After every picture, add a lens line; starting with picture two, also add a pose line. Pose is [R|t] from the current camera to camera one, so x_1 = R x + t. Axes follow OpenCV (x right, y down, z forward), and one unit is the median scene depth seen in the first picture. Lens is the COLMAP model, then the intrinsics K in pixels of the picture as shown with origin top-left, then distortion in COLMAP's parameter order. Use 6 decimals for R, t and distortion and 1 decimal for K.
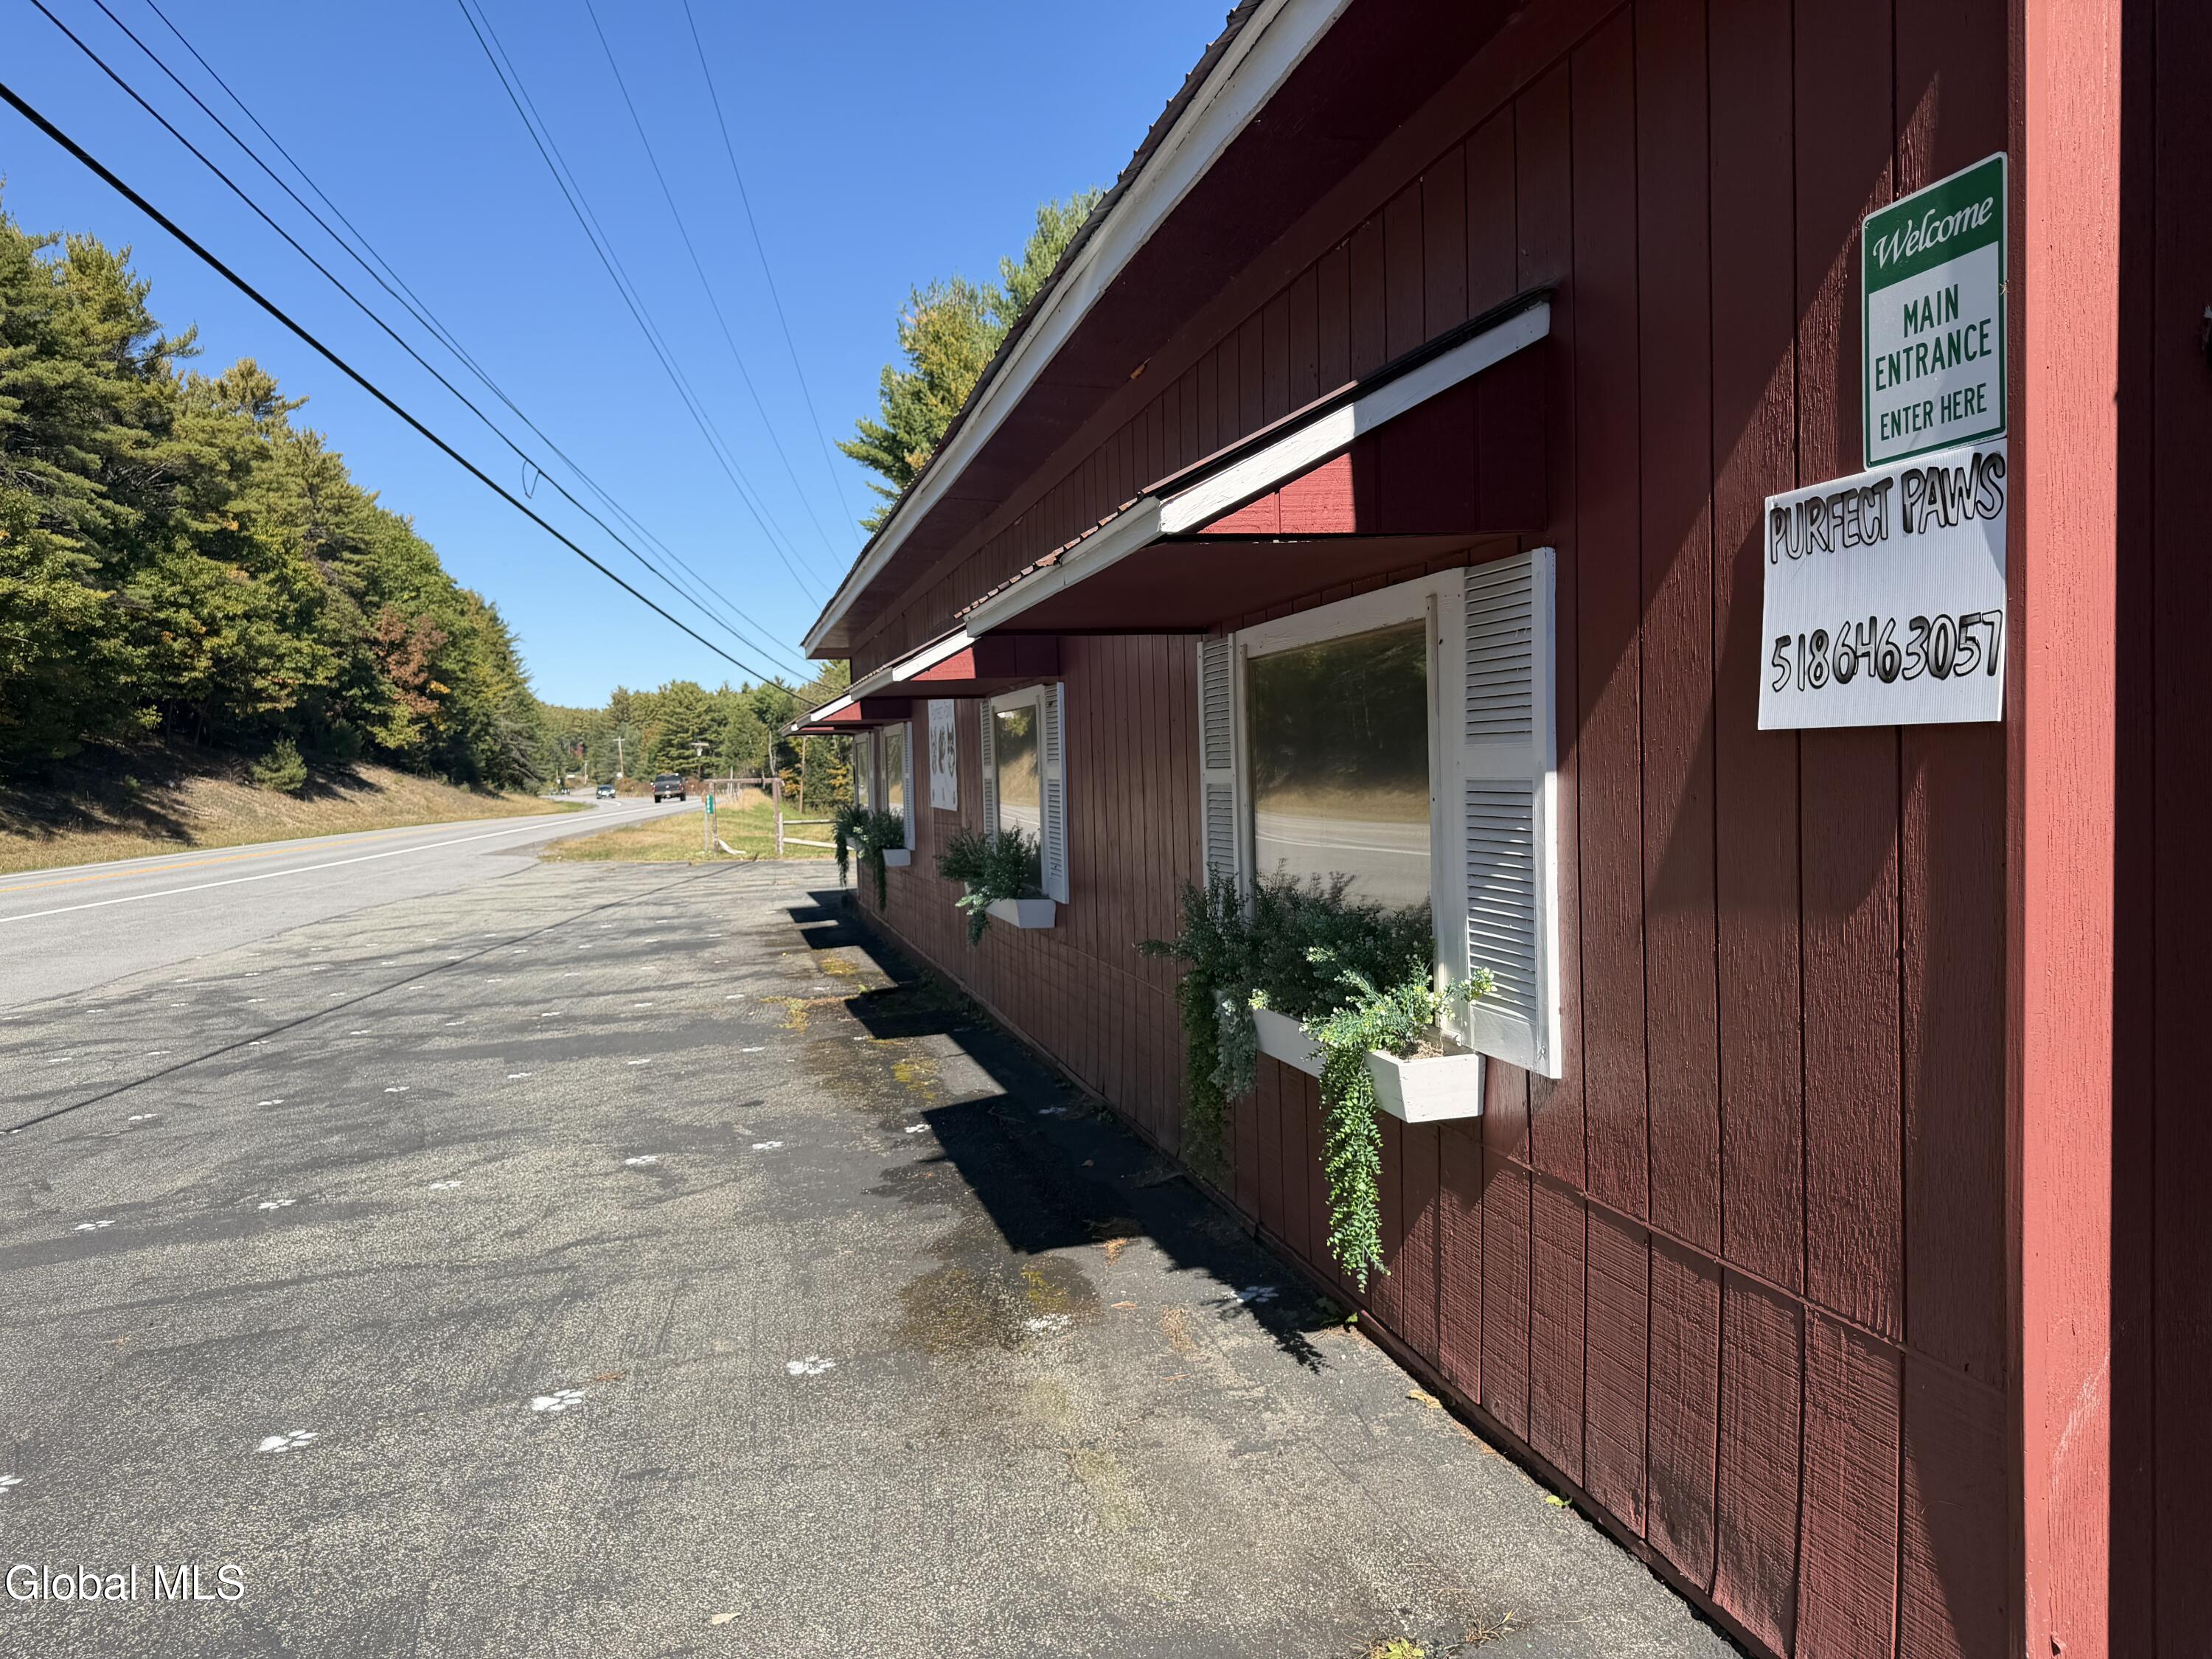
lens RADIAL K [[1524.8, 0, 1110.8], [0, 1524.8, 796.0], [0, 0, 1]] dist [0.179886, -0.319526]
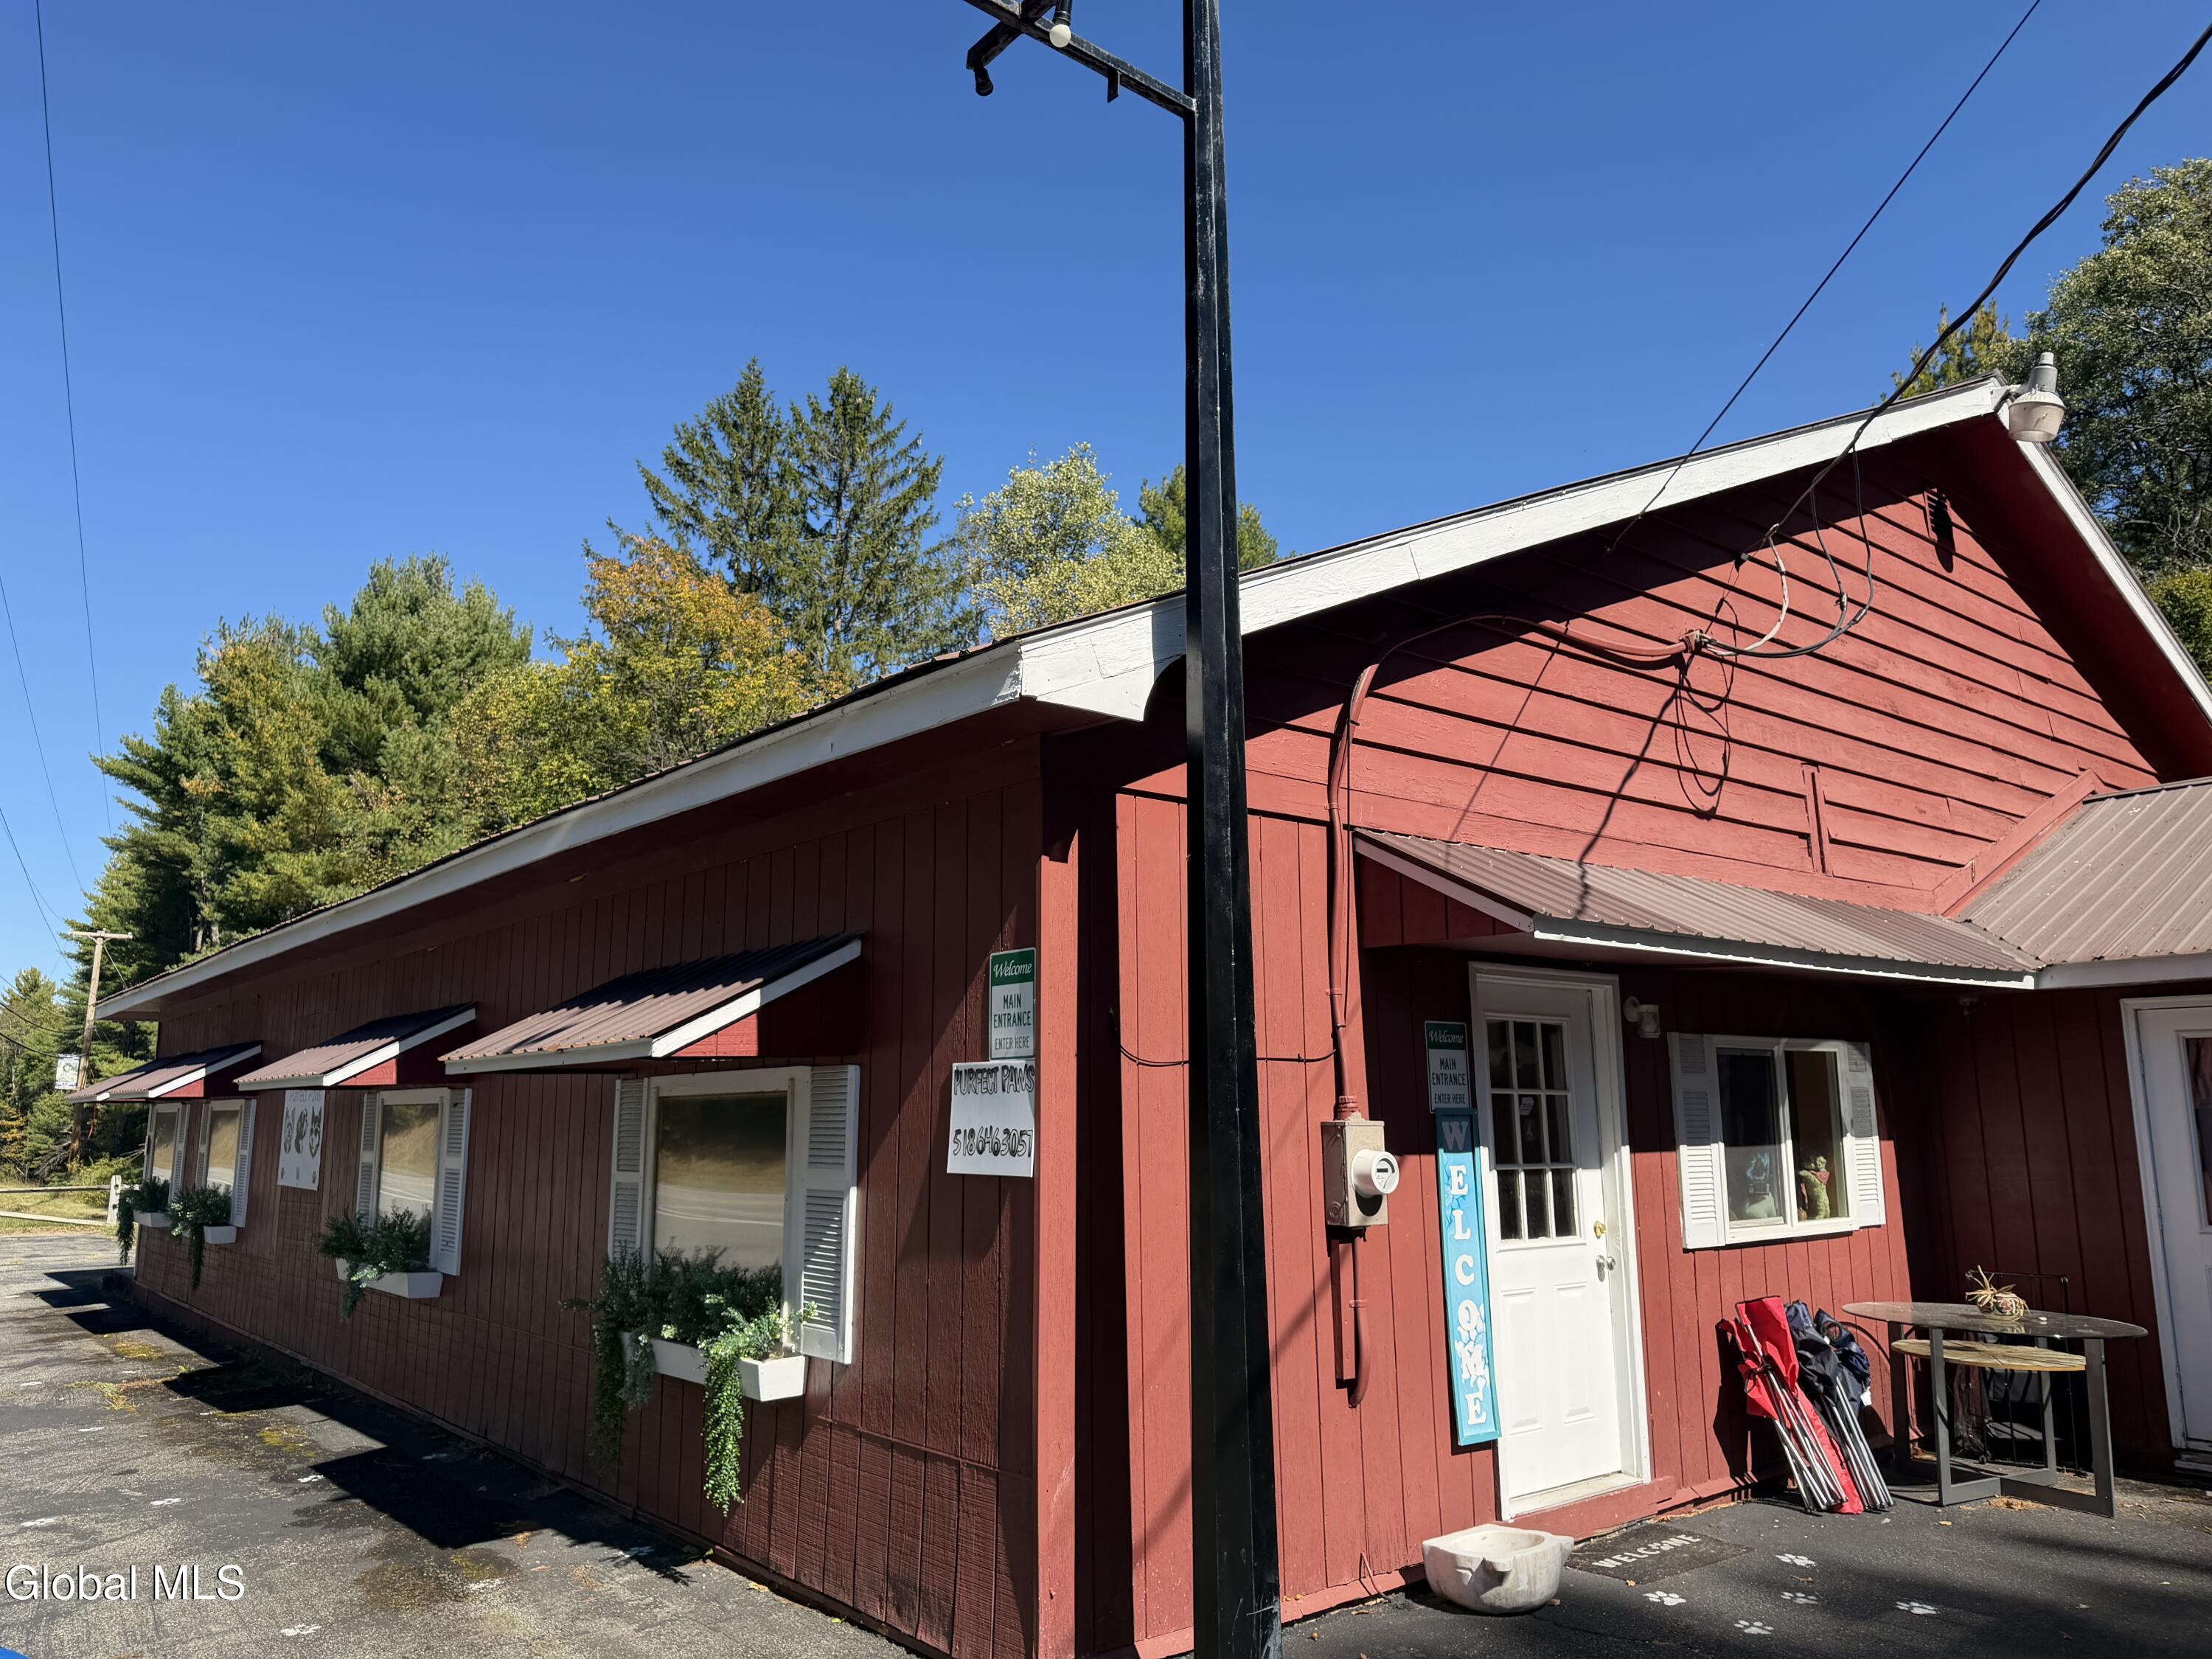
lens RADIAL K [[1569.1, 0, 1057.3], [0, 1569.1, 834.4], [0, 0, 1]] dist [0.045405, -0.048756]
pose [[0.918419, 0.086962, 0.385933, -0.185925], [-0.008135, 0.979486, -0.201347, -0.038784], [-0.395526, 0.181782, 0.900286, -0.636501]]
